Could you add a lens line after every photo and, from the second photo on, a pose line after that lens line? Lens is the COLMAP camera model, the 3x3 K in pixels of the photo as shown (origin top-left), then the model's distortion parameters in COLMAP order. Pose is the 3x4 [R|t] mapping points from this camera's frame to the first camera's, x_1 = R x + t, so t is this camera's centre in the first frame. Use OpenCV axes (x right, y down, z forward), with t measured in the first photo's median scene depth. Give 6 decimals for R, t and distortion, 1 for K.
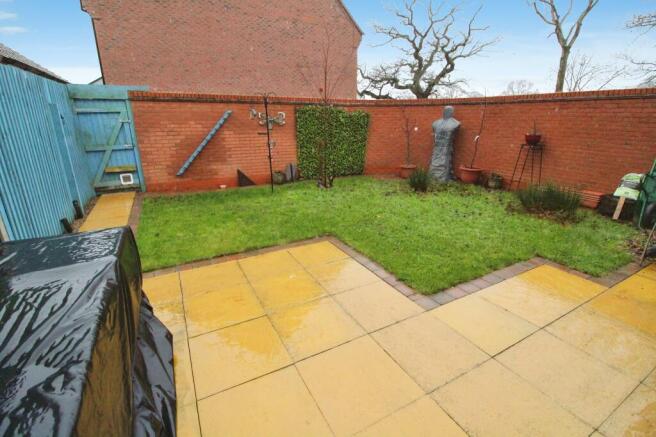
lens RADIAL K [[306.8, 0, 332.7], [0, 306.8, 214.9], [0, 0, 1]] dist [-0.003121, -0.001189]
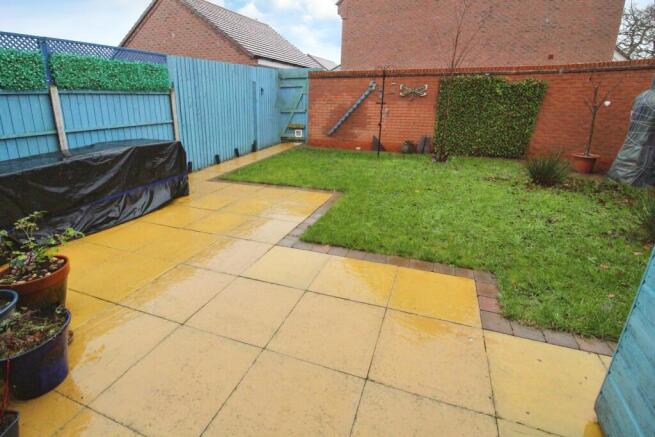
lens RADIAL K [[321.4, 0, 326.0], [0, 321.4, 184.4], [0, 0, 1]] dist [-0.002650, -0.000752]
pose [[0.651184, 0.202338, -0.731450, 0.511527], [-0.222419, 0.972365, 0.070969, -0.019224], [0.725596, 0.116474, 0.678192, 0.100785]]
